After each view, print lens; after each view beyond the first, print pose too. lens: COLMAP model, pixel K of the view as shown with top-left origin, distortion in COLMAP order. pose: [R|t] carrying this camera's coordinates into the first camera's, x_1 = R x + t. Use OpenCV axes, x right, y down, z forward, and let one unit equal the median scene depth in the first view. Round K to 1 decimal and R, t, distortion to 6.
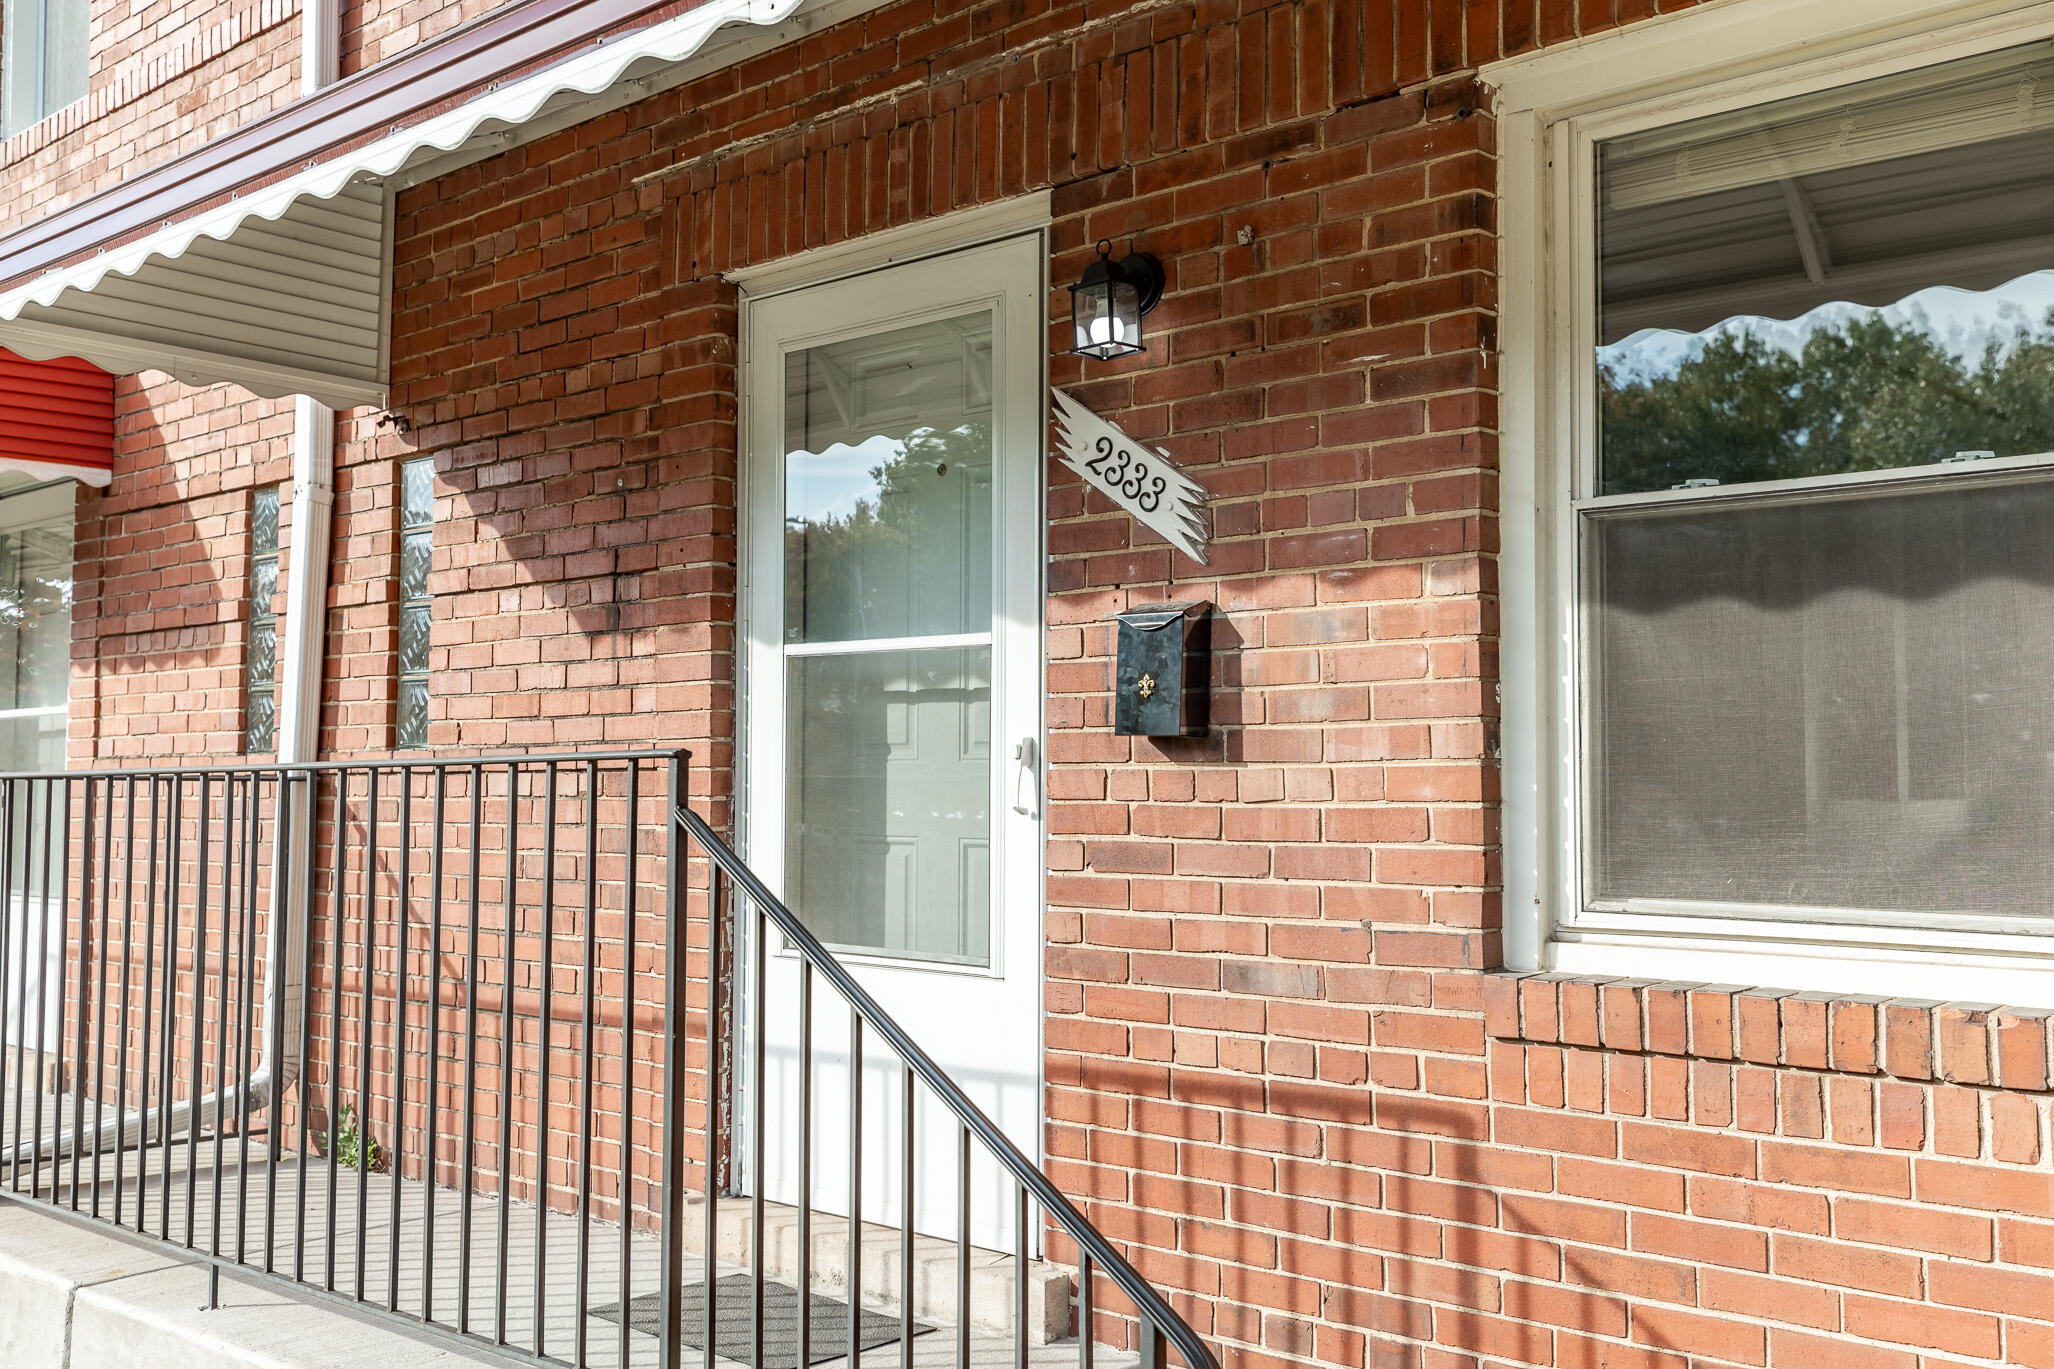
lens RADIAL K [[1971.3, 0, 1020.6], [0, 1971.3, 679.7], [0, 0, 1]] dist [0.042078, 0.000000]
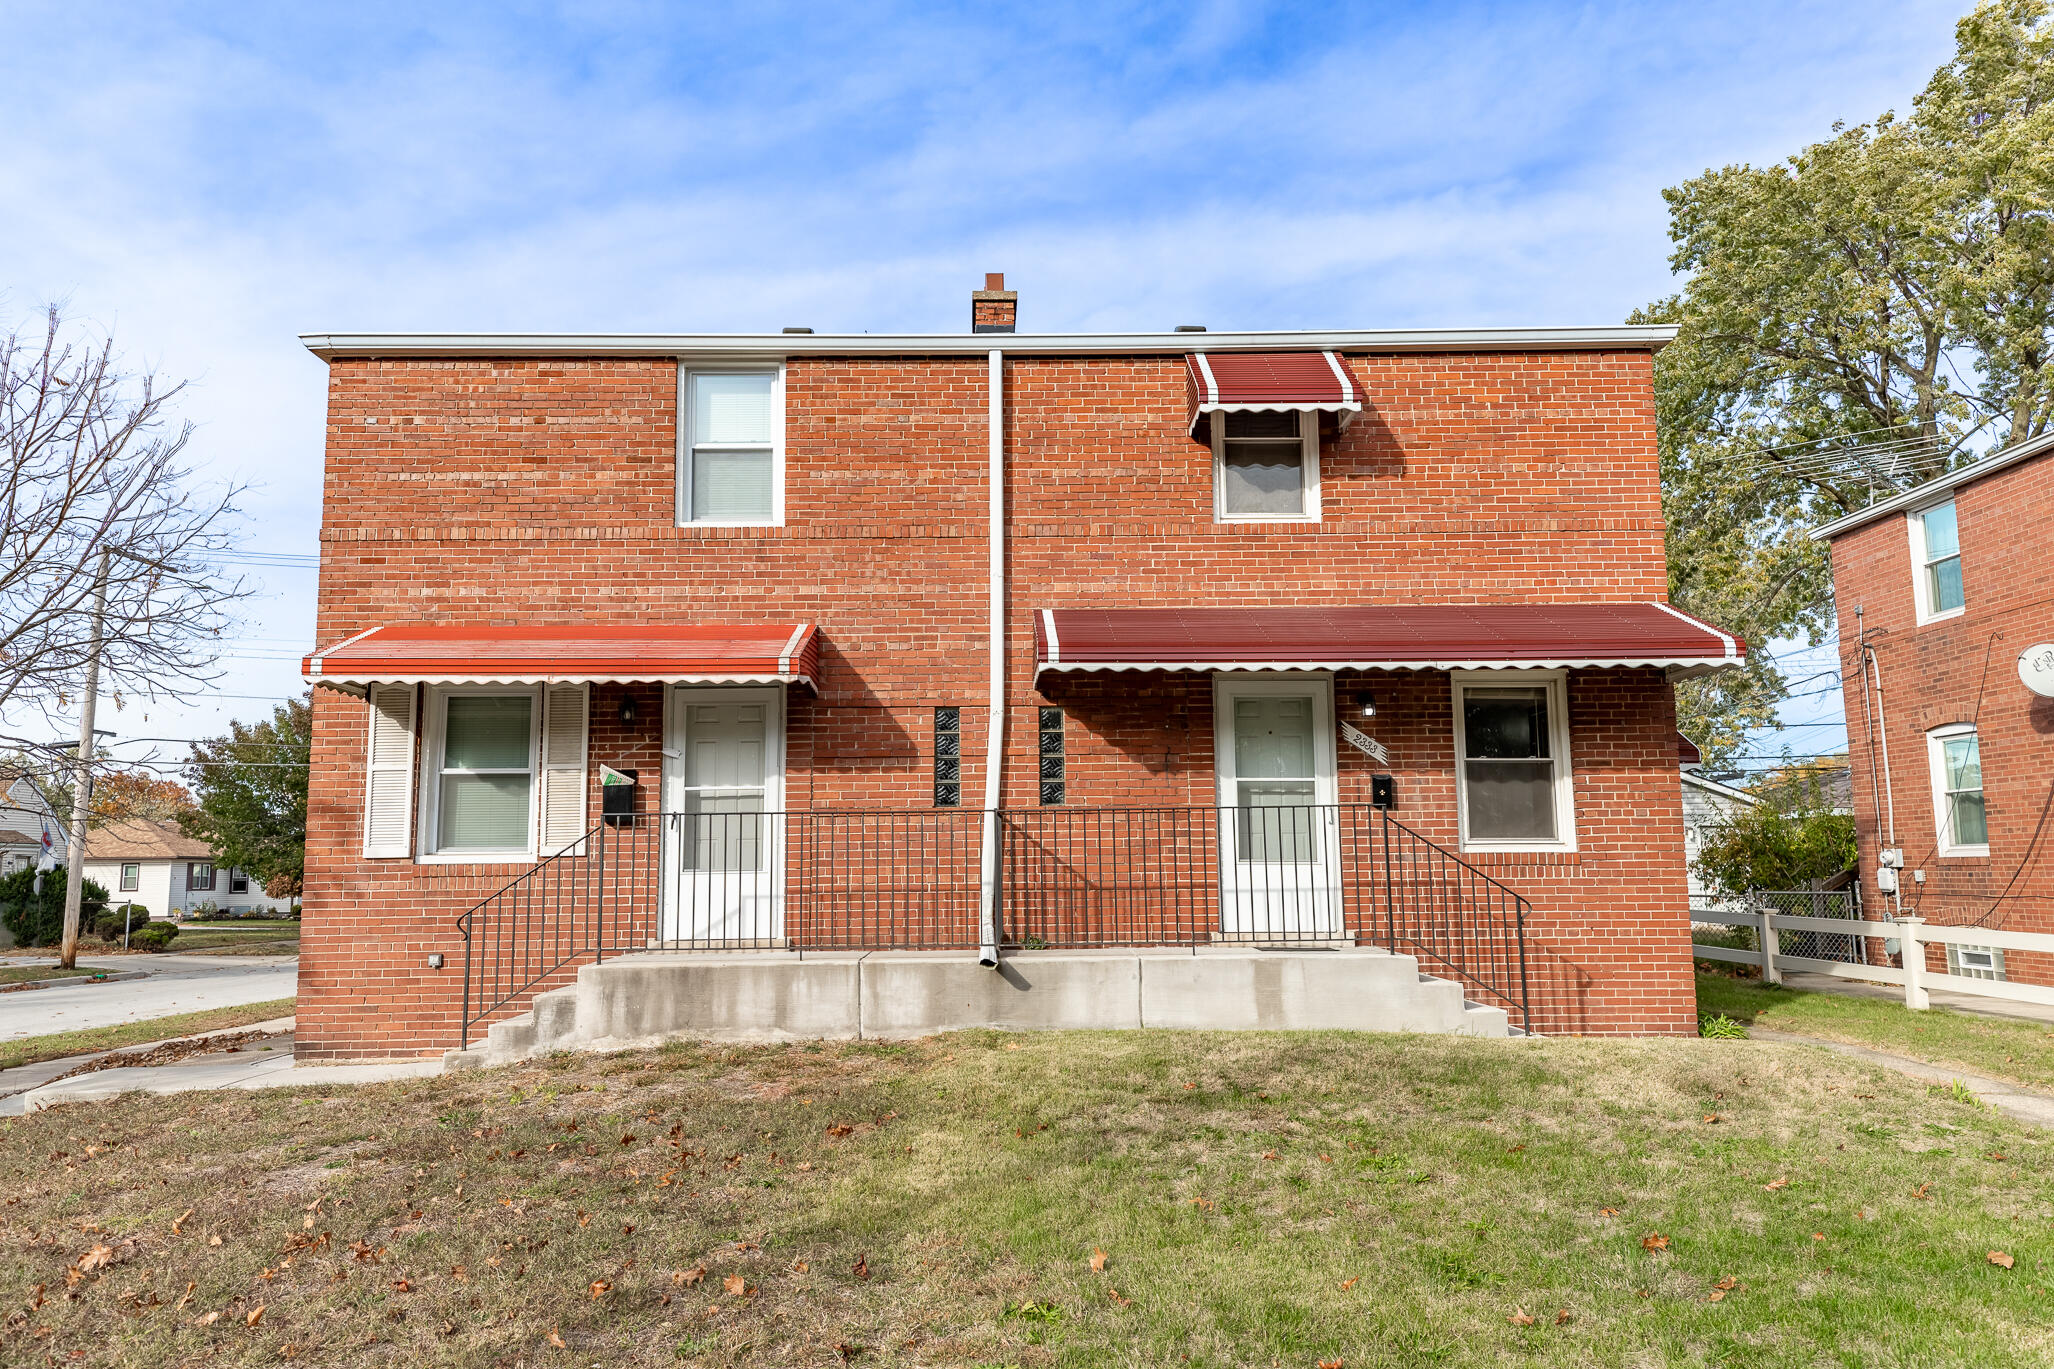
lens RADIAL K [[1389.3, 0, 1013.8], [0, 1389.3, 689.5], [0, 0, 1]] dist [0.045875, -0.027475]
pose [[0.730730, 0.075765, 0.678450, -2.453400], [-0.027693, 0.996294, -0.081433, 0.045474], [-0.682105, 0.040717, 0.730120, -0.672700]]
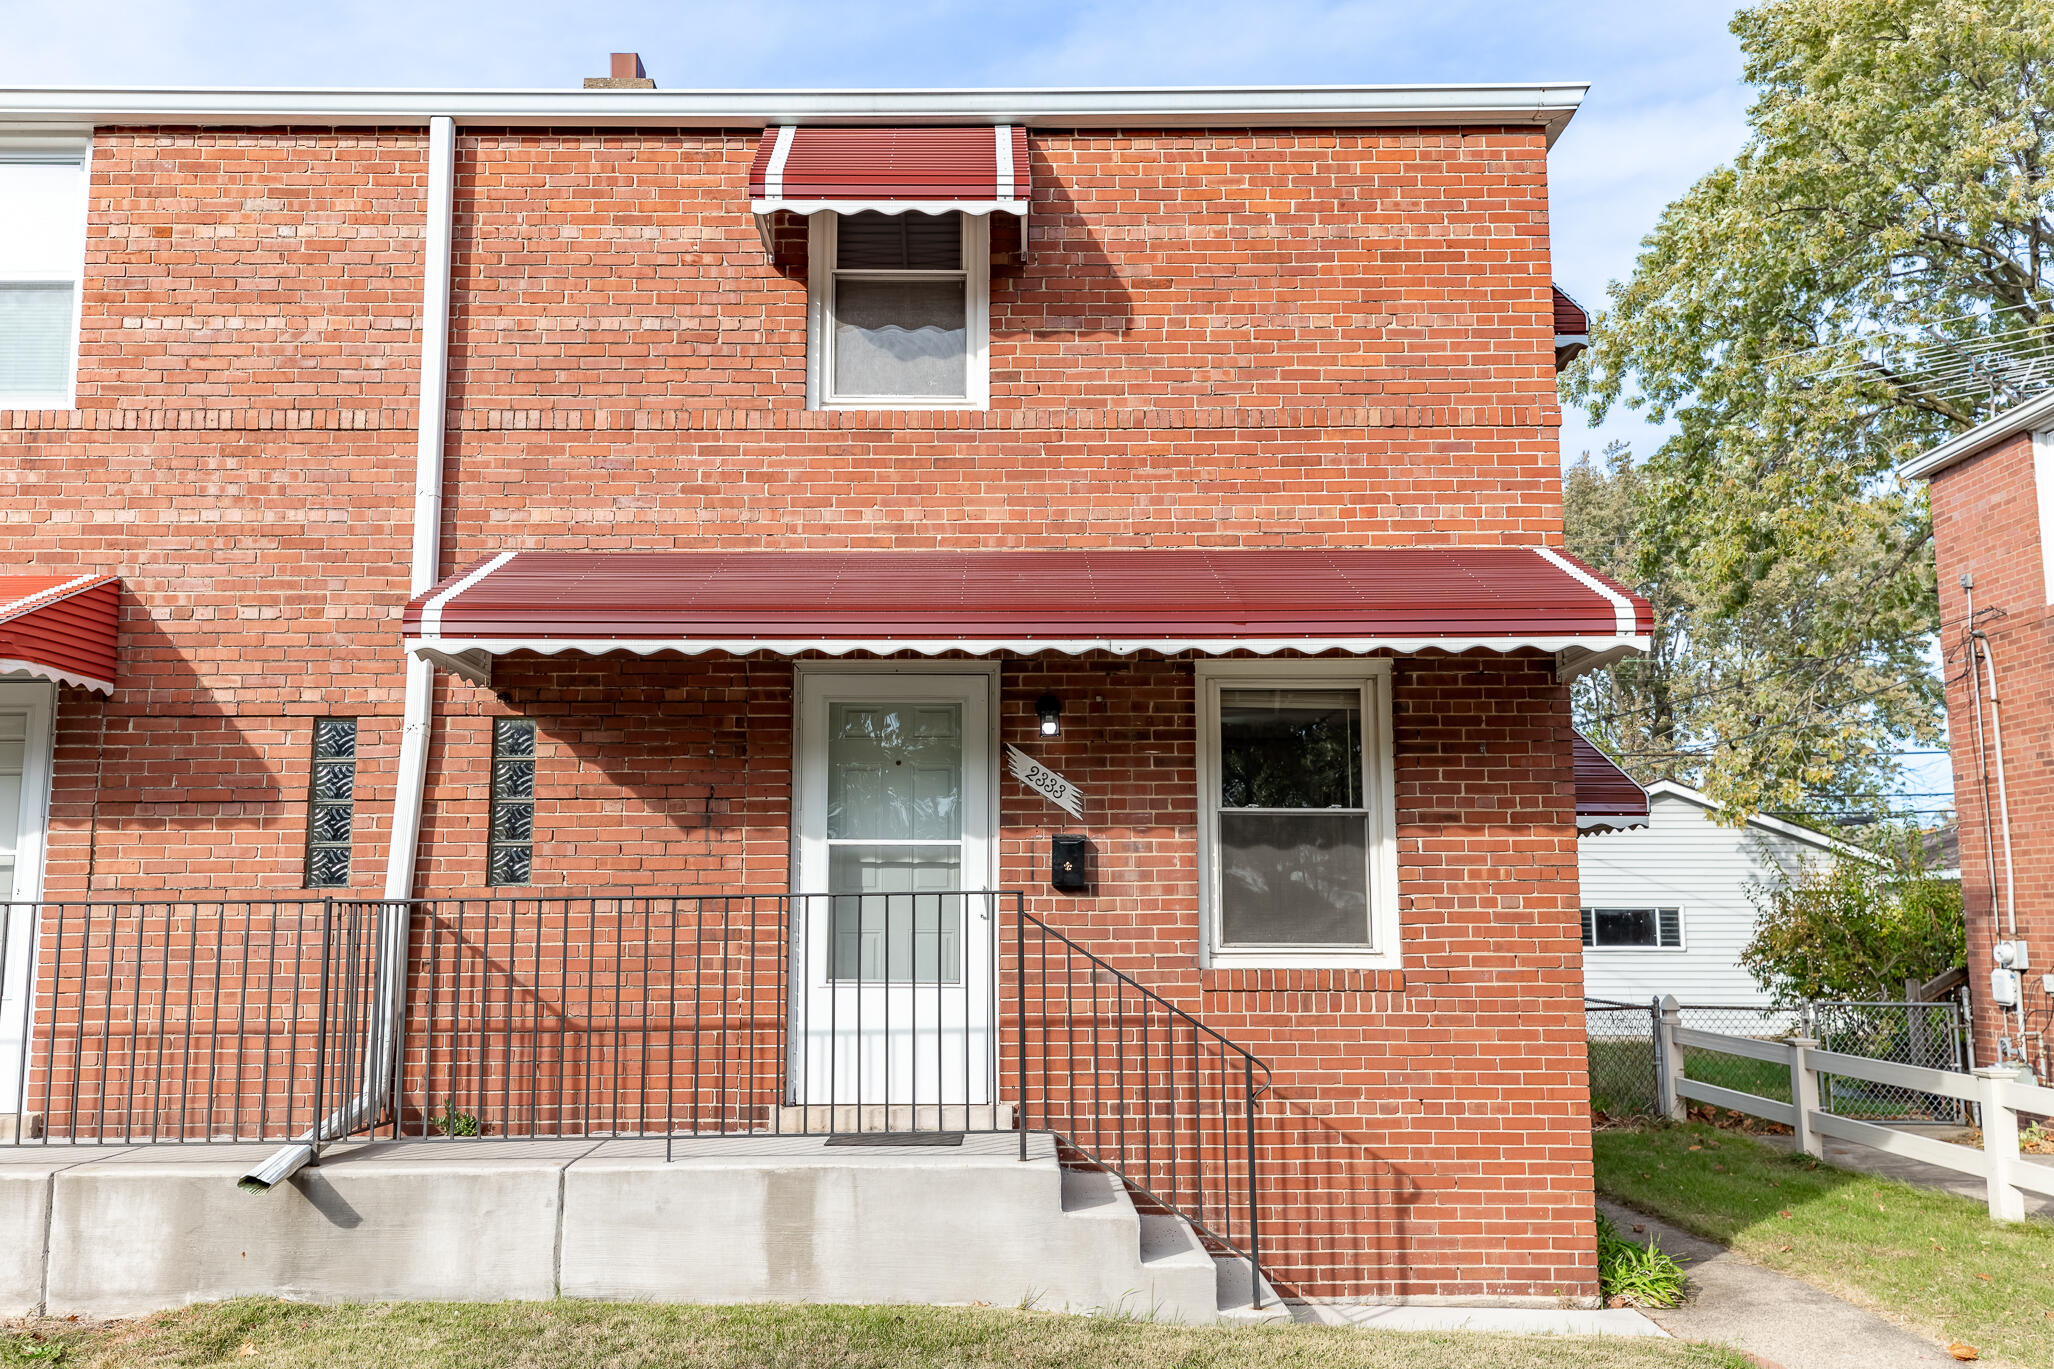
lens RADIAL K [[1713.4, 0, 1015.5], [0, 1713.4, 683.6], [0, 0, 1]] dist [0.049804, -0.049045]
pose [[0.735793, 0.086677, 0.671637, -1.395729], [-0.033582, 0.995225, -0.091647, -0.025249], [-0.676374, 0.044878, 0.735190, -0.576849]]
